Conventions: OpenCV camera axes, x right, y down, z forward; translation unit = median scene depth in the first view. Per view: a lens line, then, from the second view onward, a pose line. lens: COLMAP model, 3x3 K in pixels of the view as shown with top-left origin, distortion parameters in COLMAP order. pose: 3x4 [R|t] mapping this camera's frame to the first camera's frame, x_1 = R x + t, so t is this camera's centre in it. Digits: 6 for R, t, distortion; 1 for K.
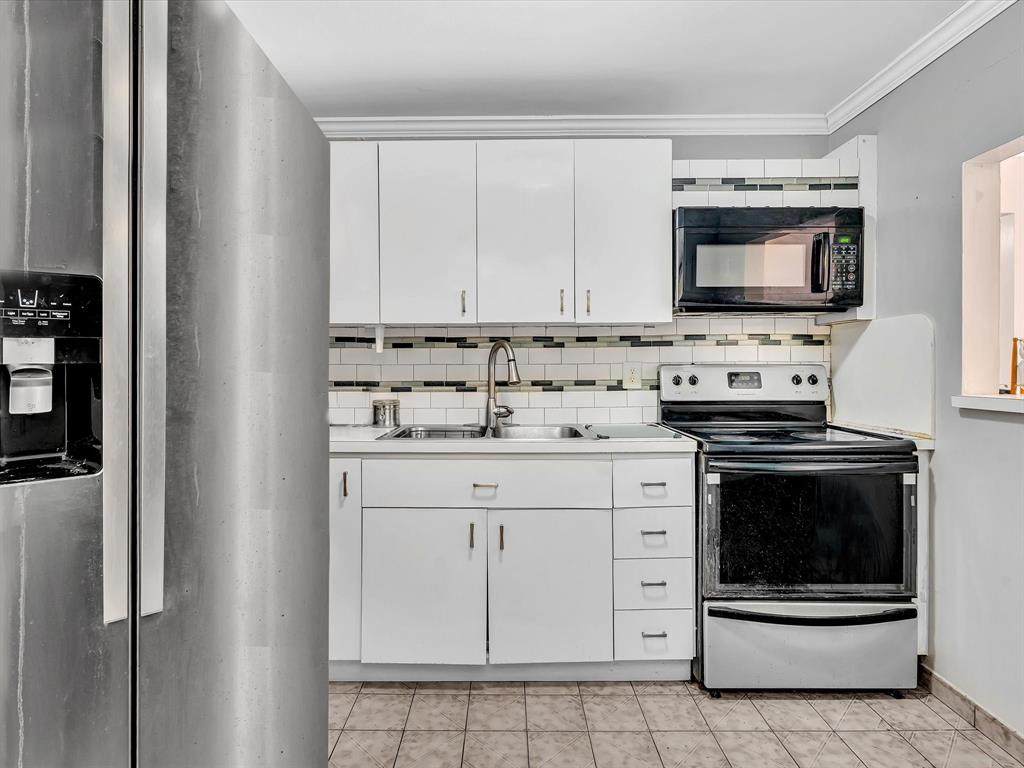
lens RADIAL K [[559.8, 0, 508.3], [0, 559.8, 374.3], [0, 0, 1]] dist [-0.002728, 0.002171]
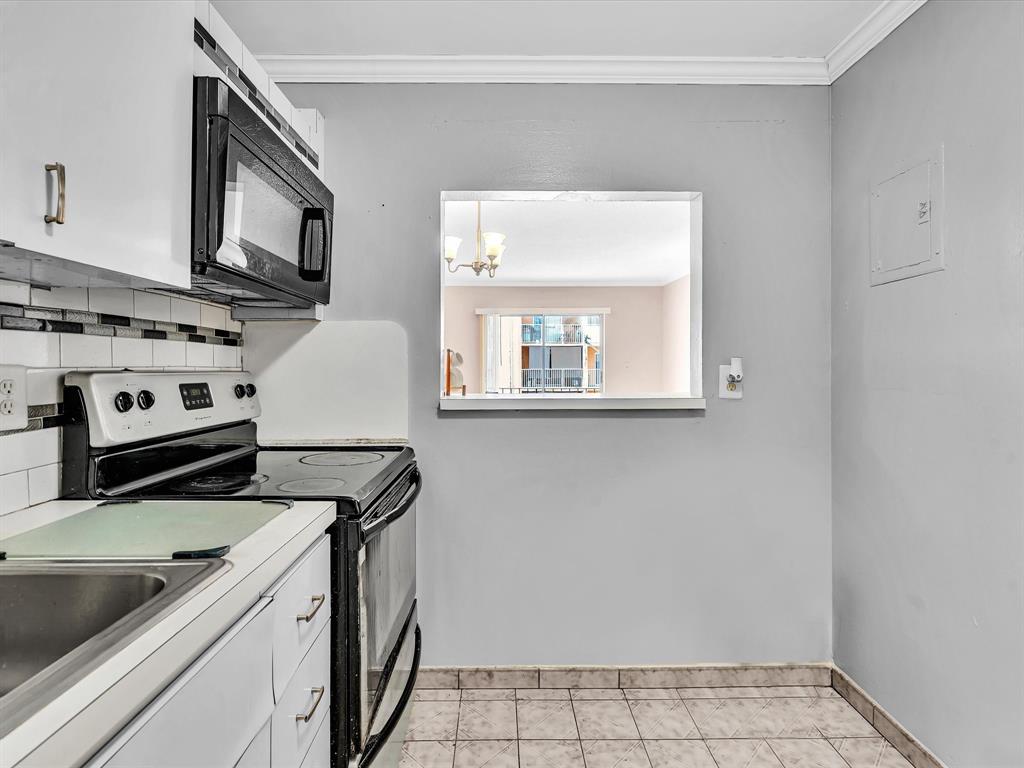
lens RADIAL K [[526.1, 0, 505.2], [0, 526.1, 365.2], [0, 0, 1]] dist [-0.004139, 0.000429]
pose [[-0.009614, 0.007230, 0.999928, -0.192213], [0.016117, 0.999845, -0.007075, -0.015733], [-0.999824, 0.016048, -0.009729, 0.717984]]
